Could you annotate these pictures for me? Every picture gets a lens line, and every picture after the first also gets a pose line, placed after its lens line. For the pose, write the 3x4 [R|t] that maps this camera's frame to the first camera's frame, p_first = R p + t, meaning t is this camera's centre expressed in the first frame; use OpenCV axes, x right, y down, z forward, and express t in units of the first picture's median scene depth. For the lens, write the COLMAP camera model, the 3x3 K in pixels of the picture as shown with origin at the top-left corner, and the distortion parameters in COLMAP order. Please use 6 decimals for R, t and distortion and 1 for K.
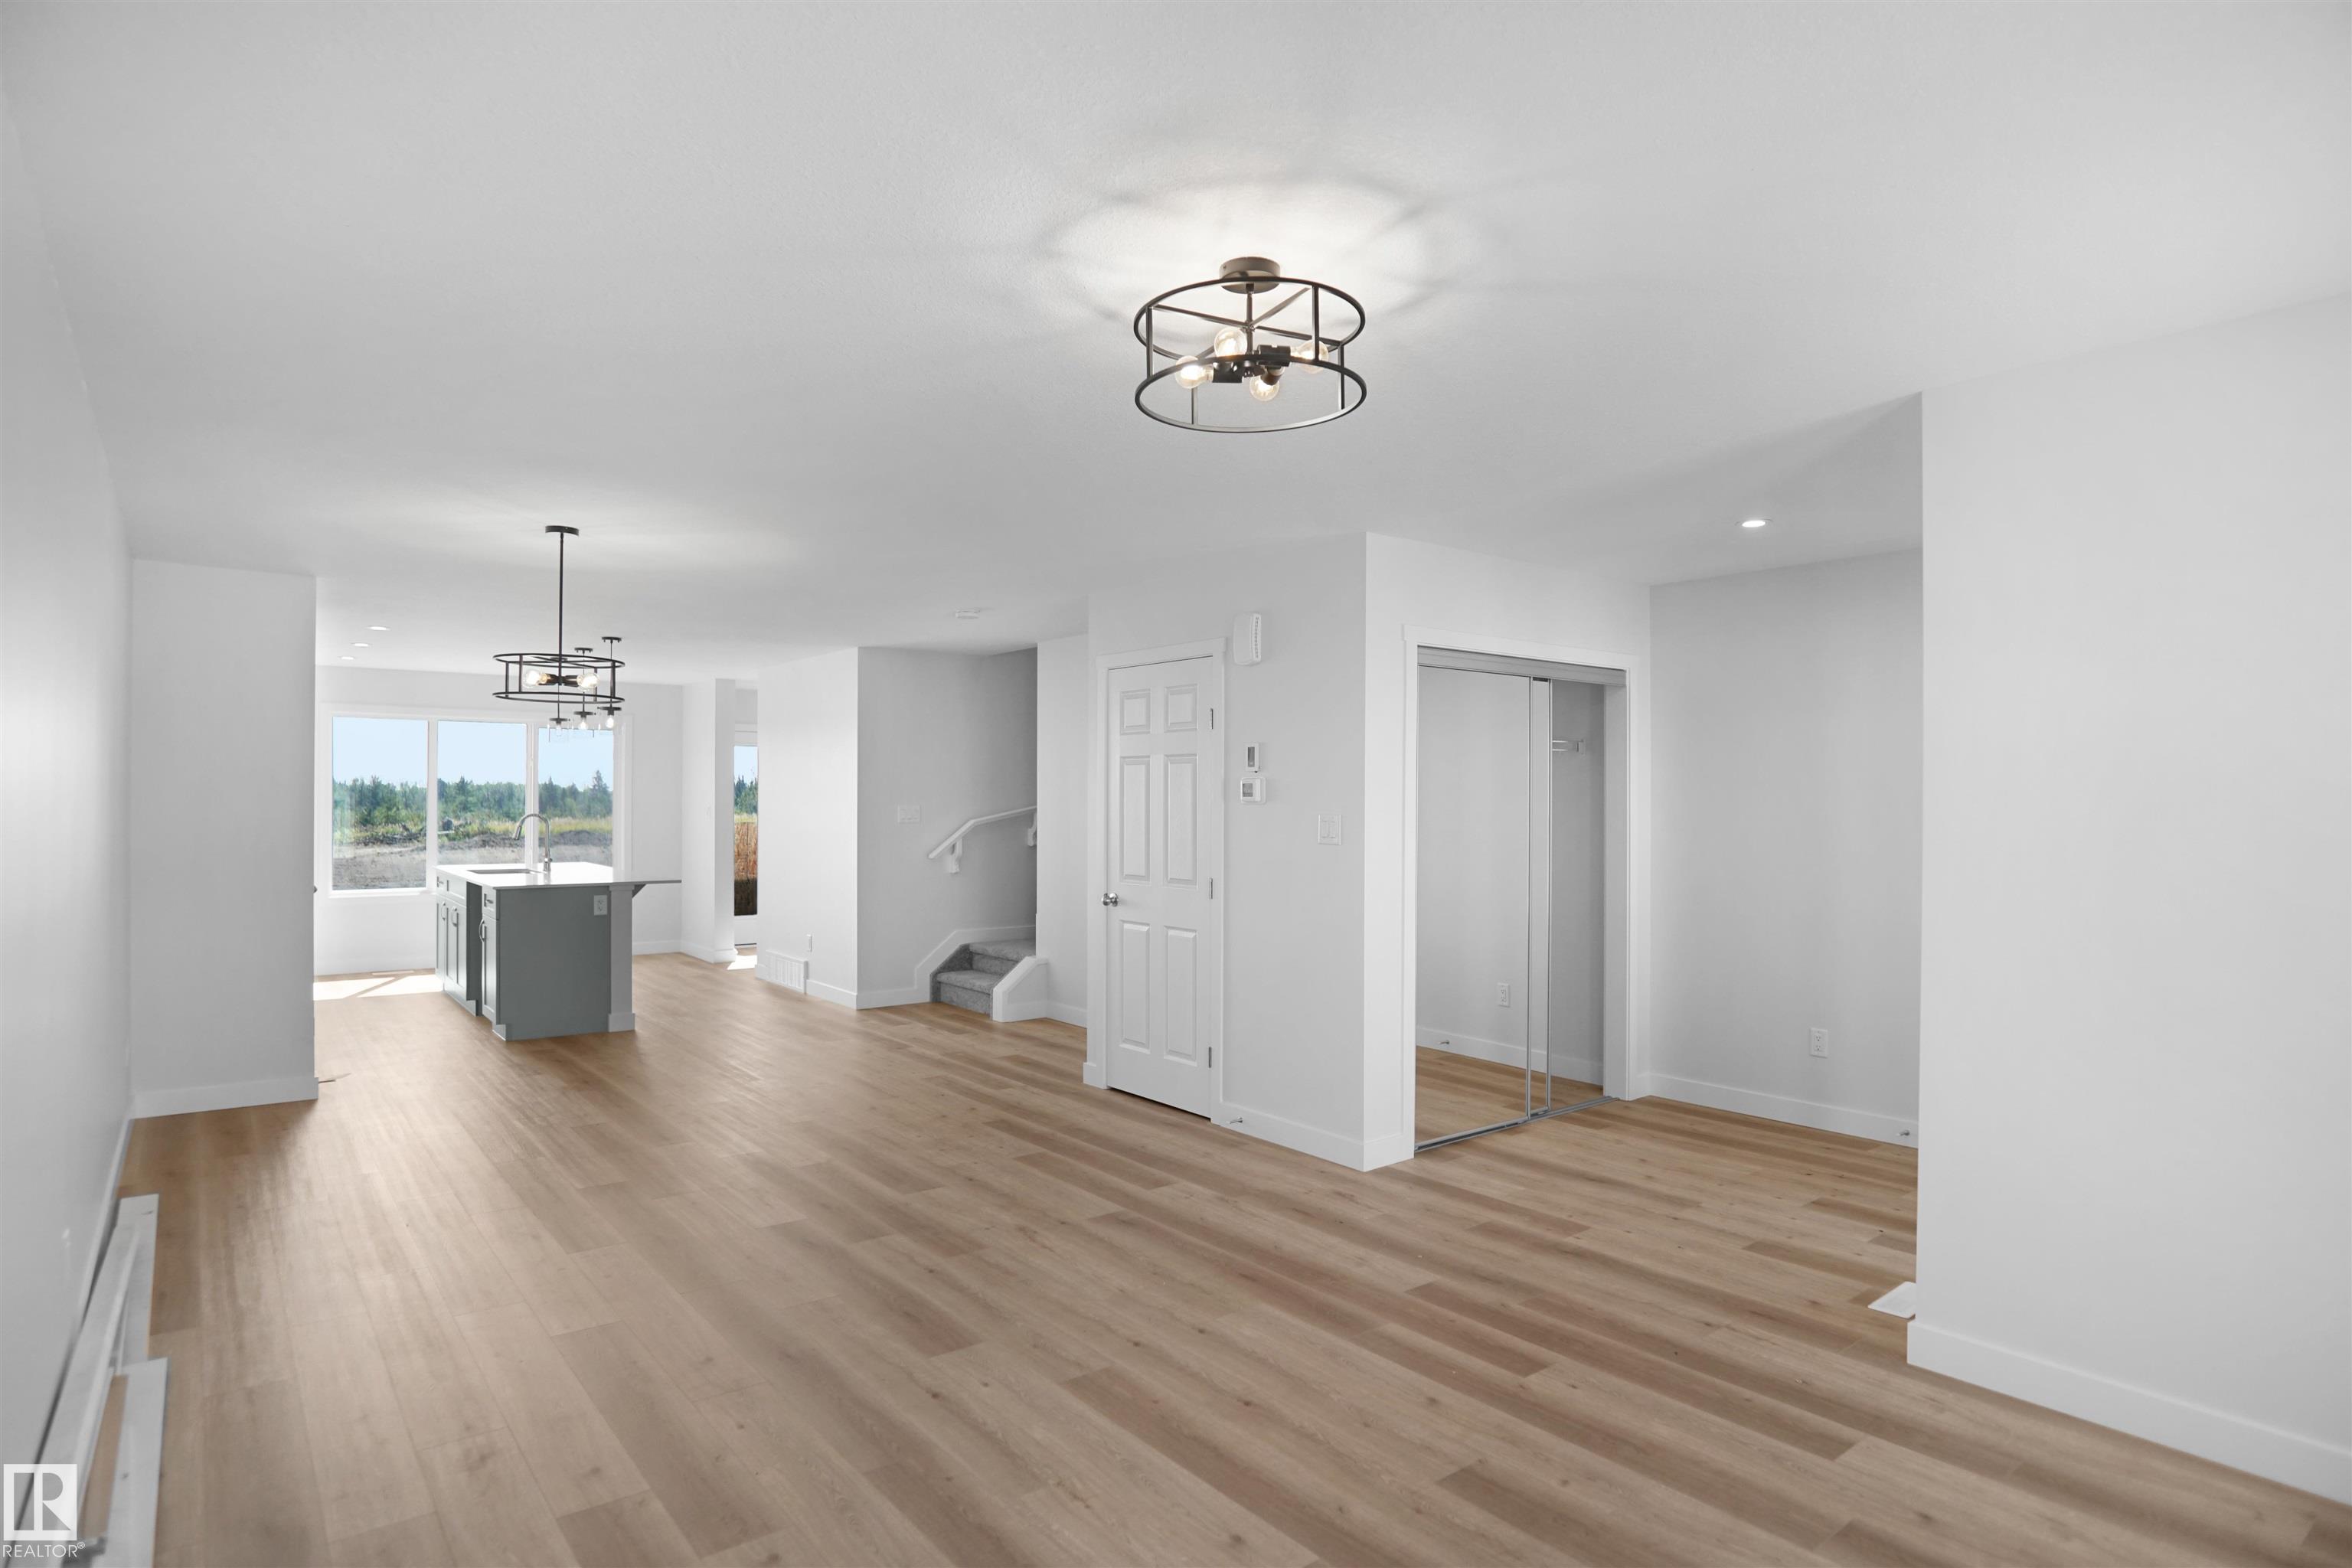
lens RADIAL K [[1268.3, 0, 1194.0], [0, 1268.3, 799.9], [0, 0, 1]] dist [-0.039064, 0.012029]
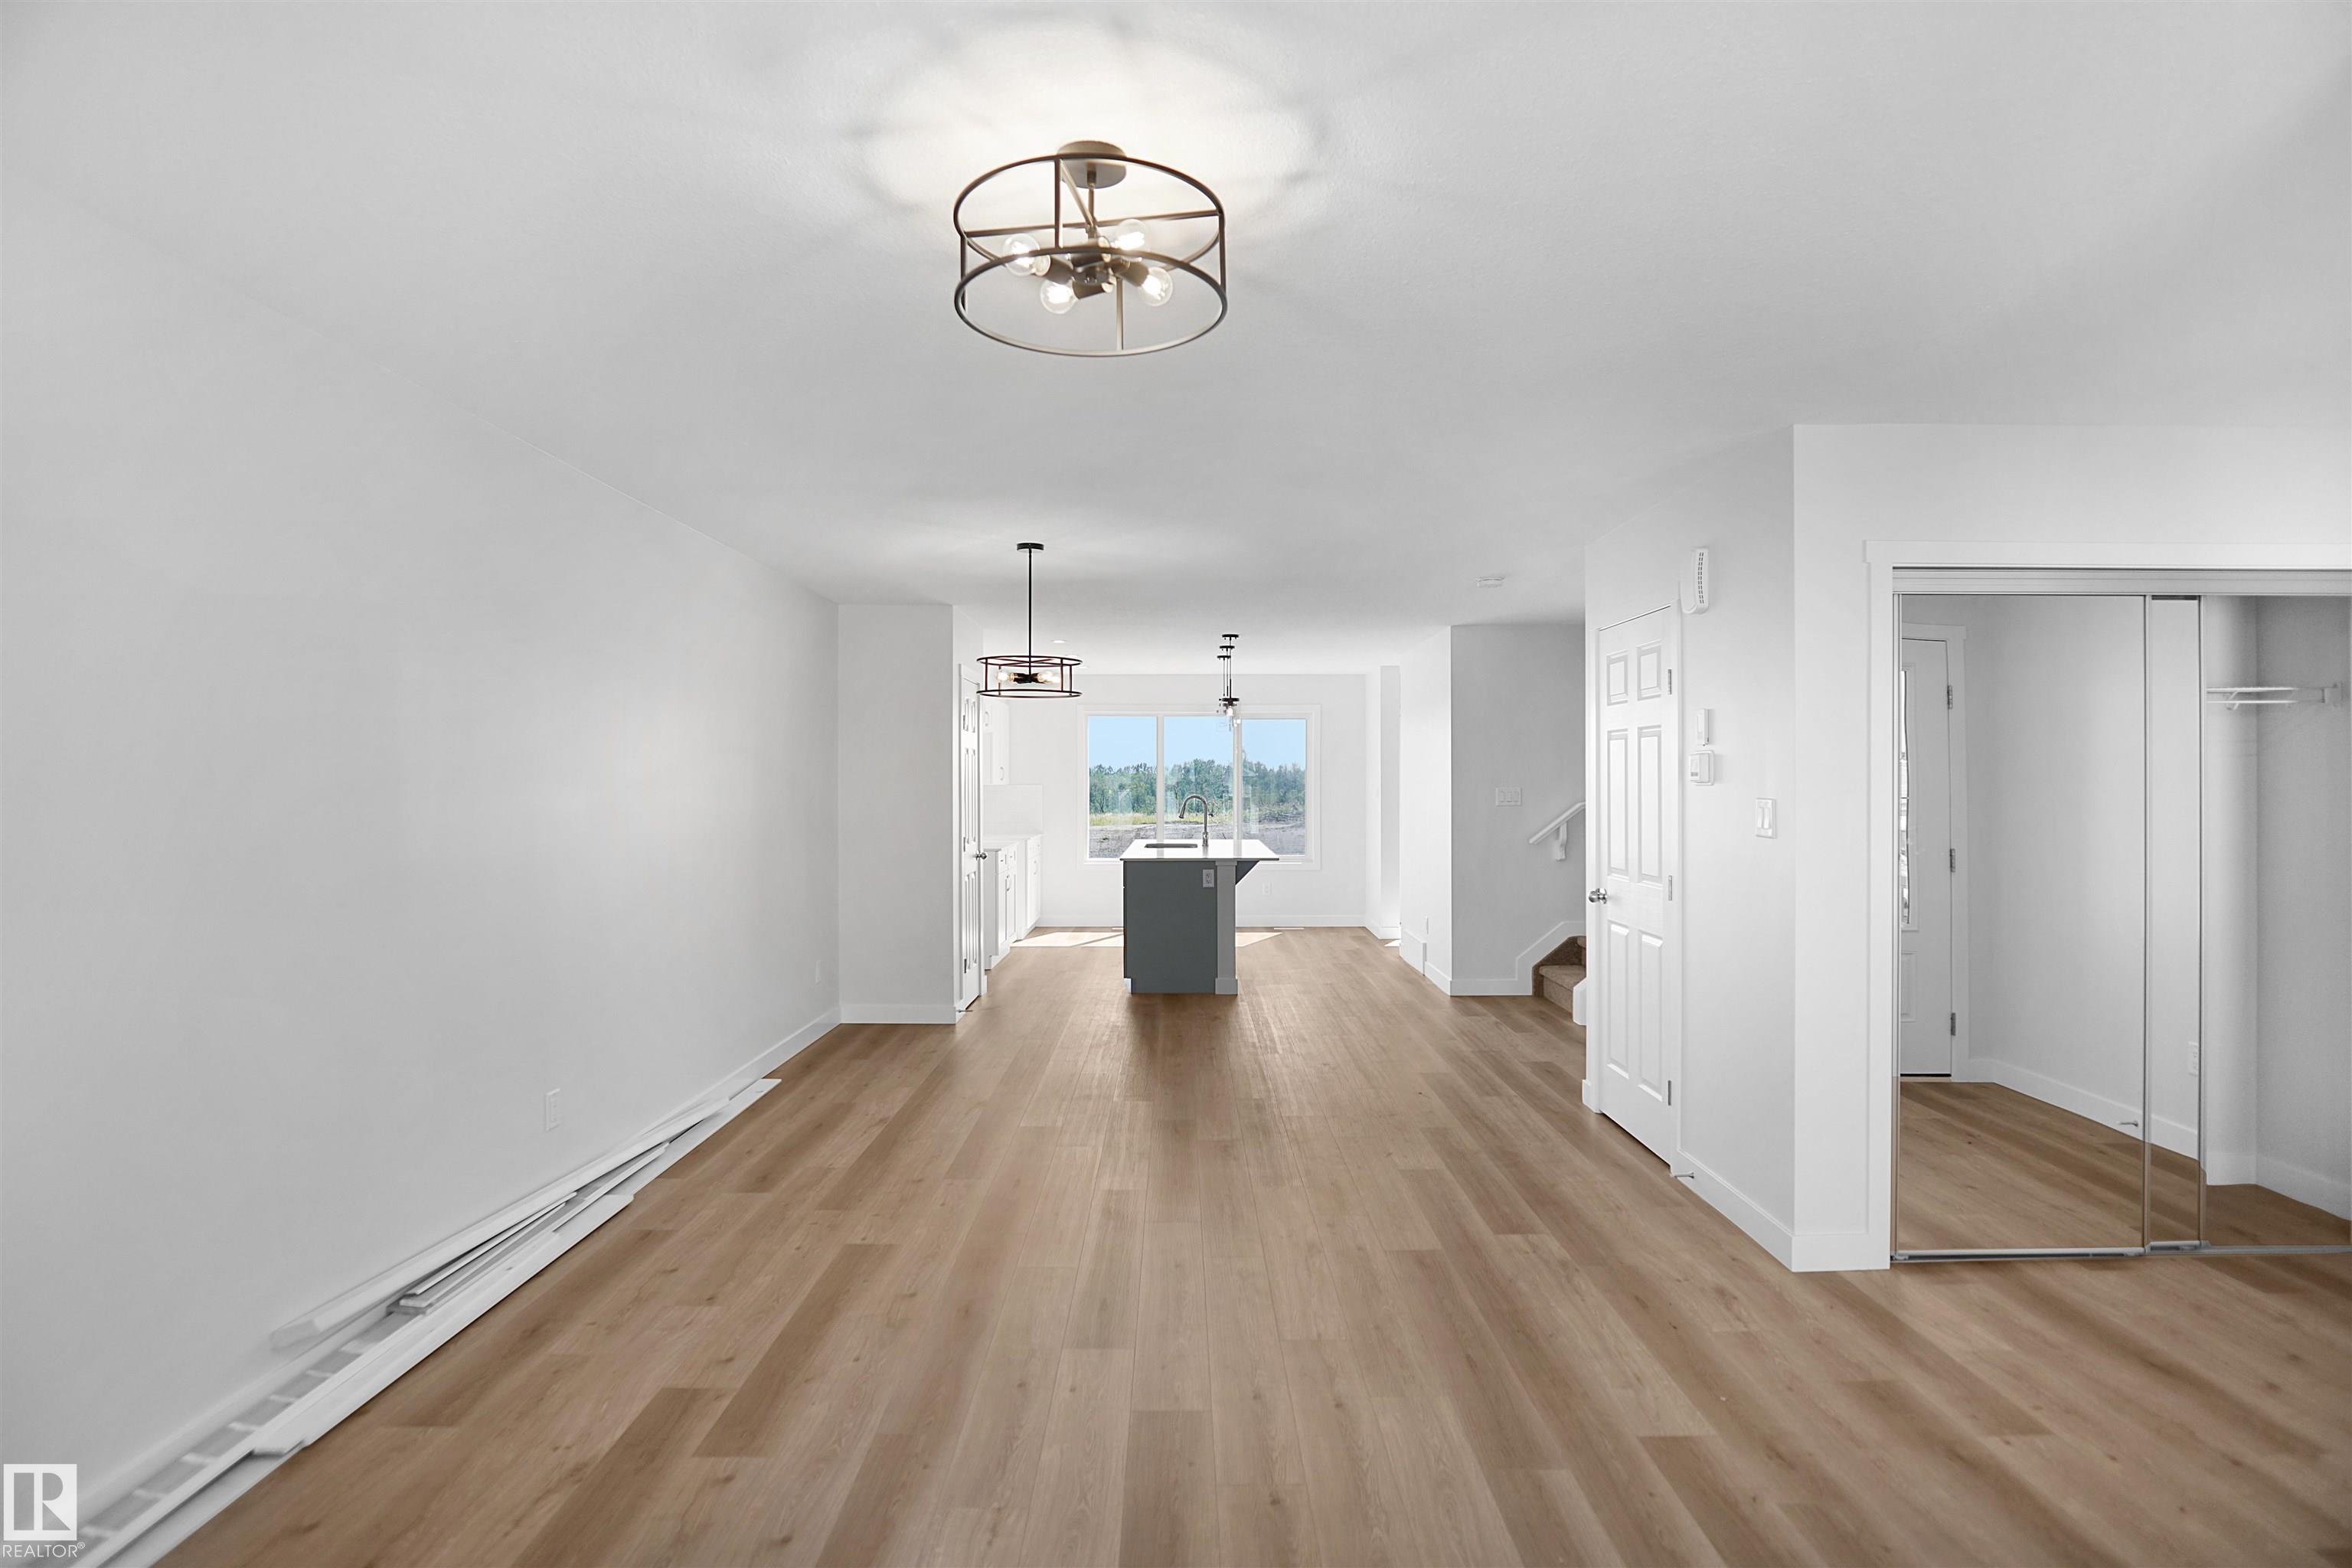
lens RADIAL K [[1260.7, 0, 1187.3], [0, 1260.7, 778.6], [0, 0, 1]] dist [-0.037357, 0.010436]
pose [[0.783364, -0.005444, -0.621539, 0.304469], [0.003608, 0.999985, -0.004211, 0.001291], [0.621553, 0.001056, 0.783372, 0.185760]]
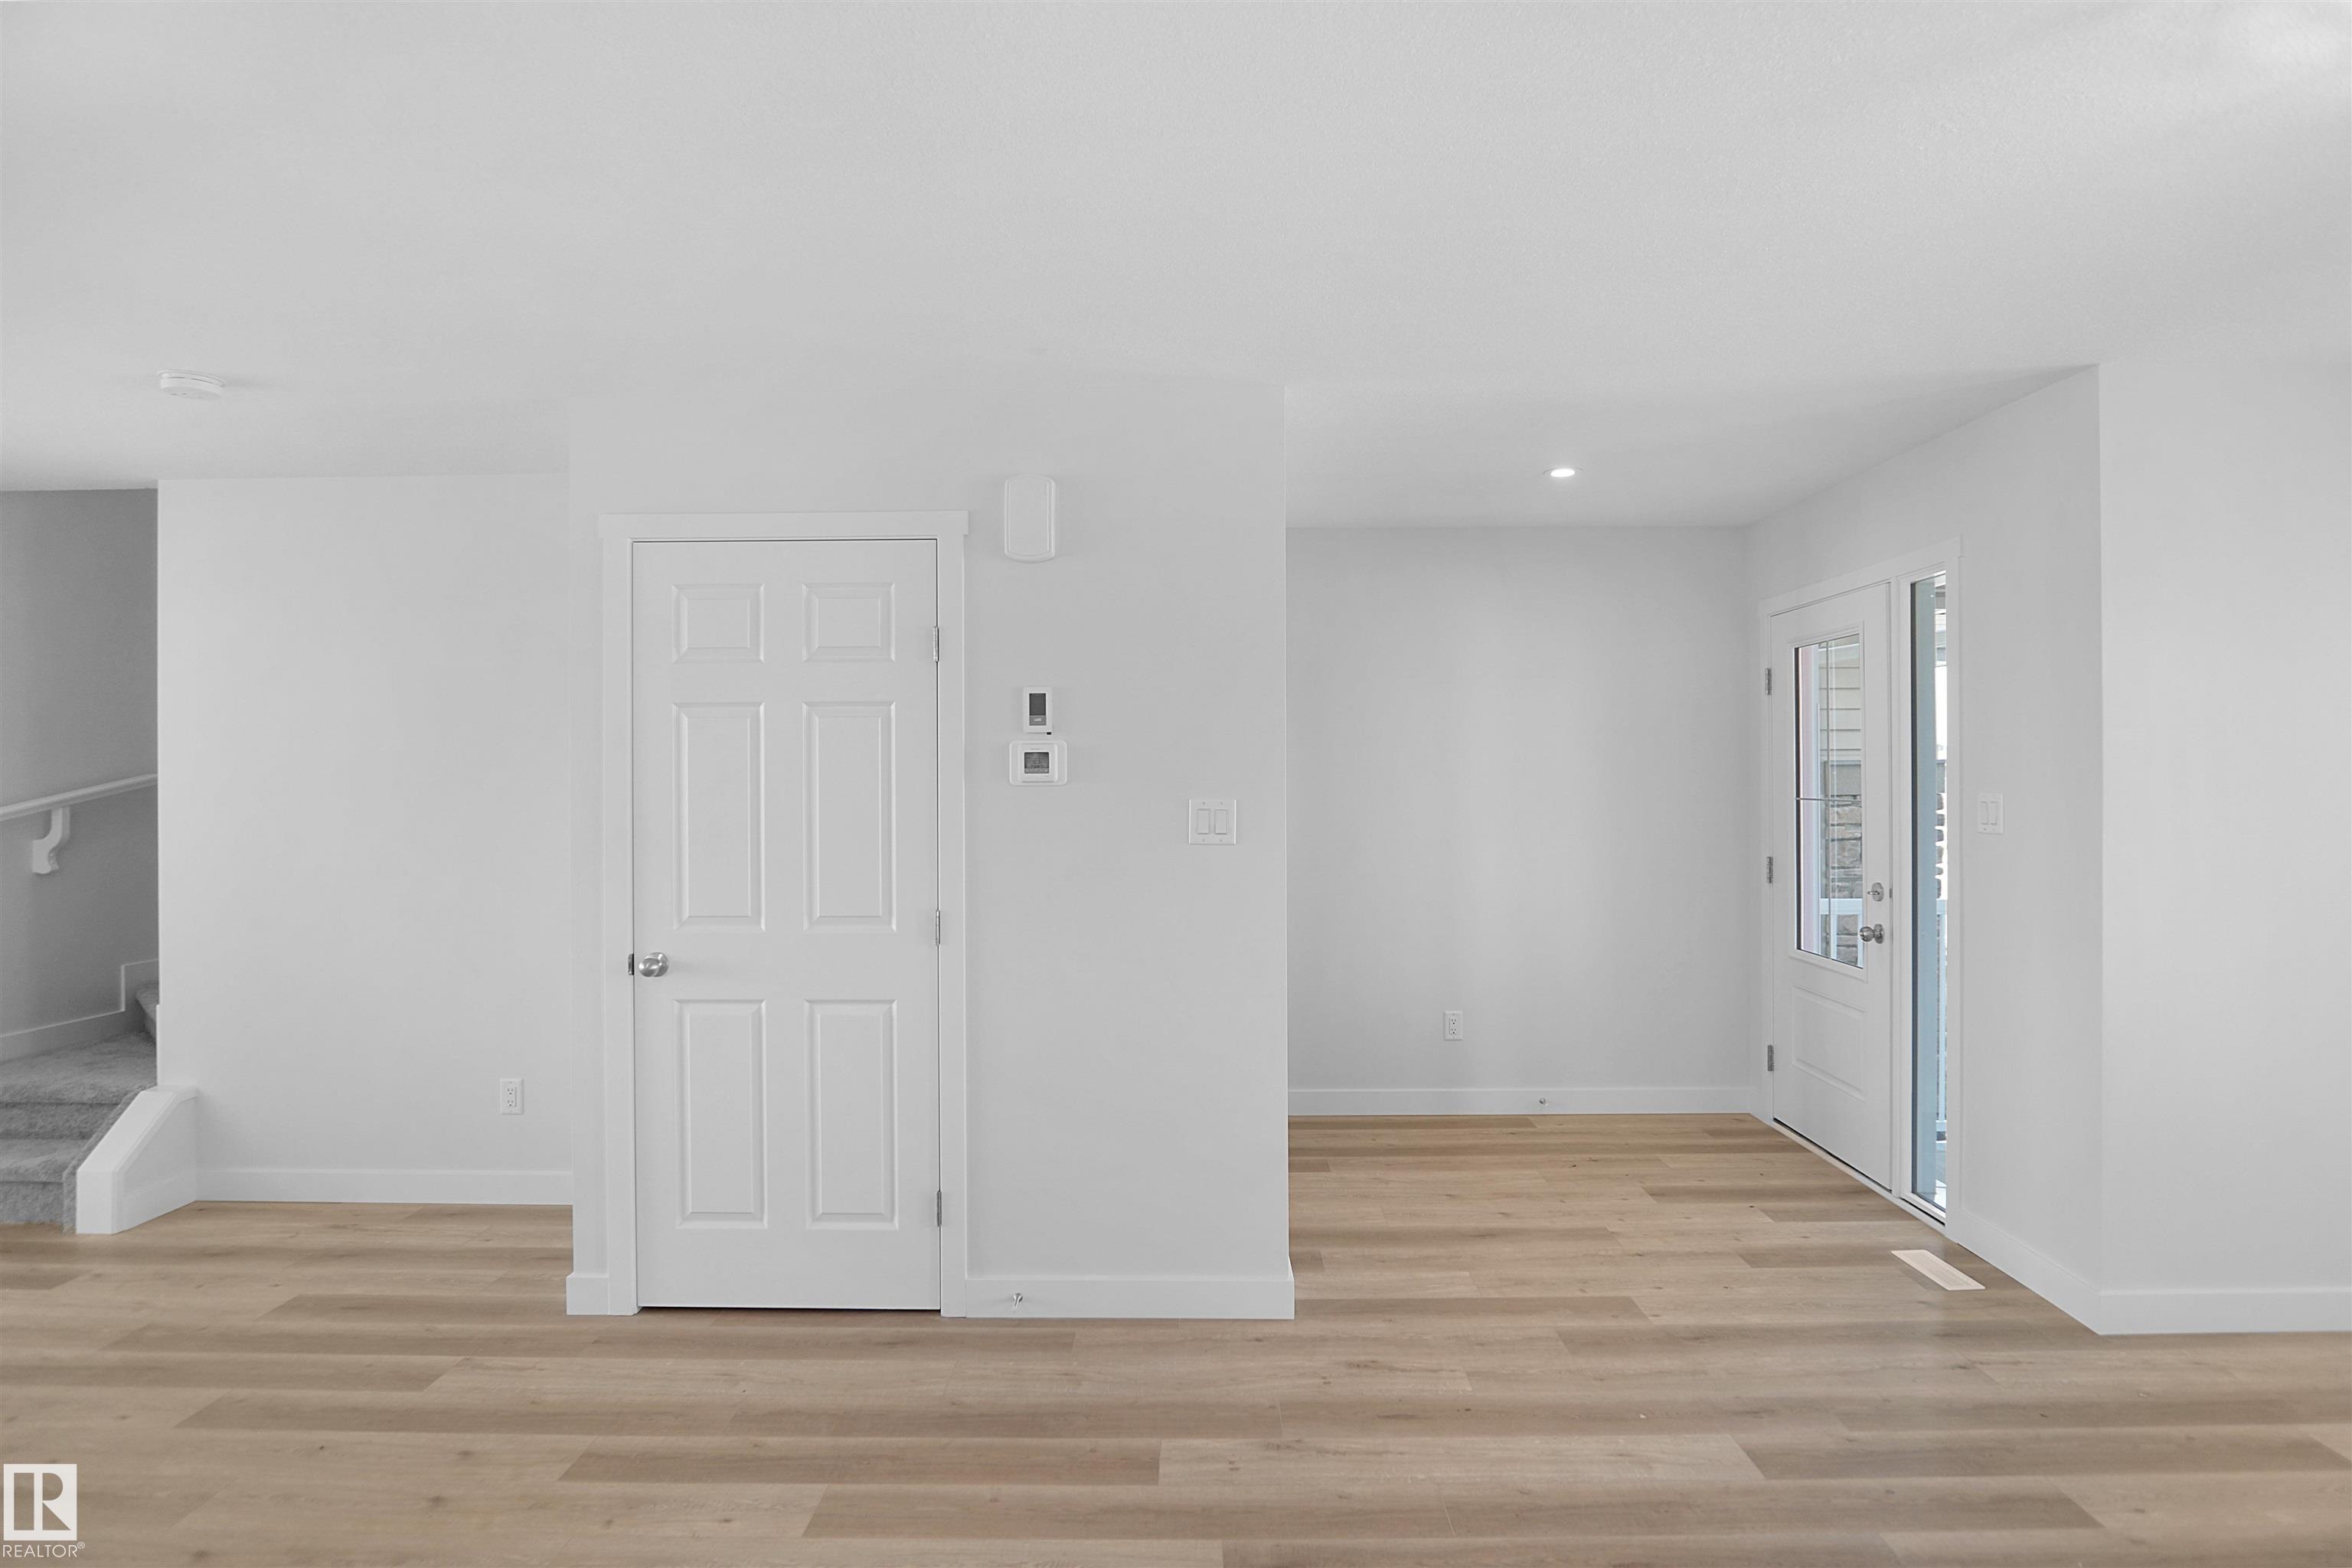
lens RADIAL K [[1260.7, 0, 1187.3], [0, 1260.7, 778.6], [0, 0, 1]] dist [-0.037357, 0.010436]
pose [[0.636814, -0.007392, 0.770982, -0.410001], [0.009211, 0.999956, 0.001980, -0.000647], [-0.770962, 0.005841, 0.636854, 0.589636]]
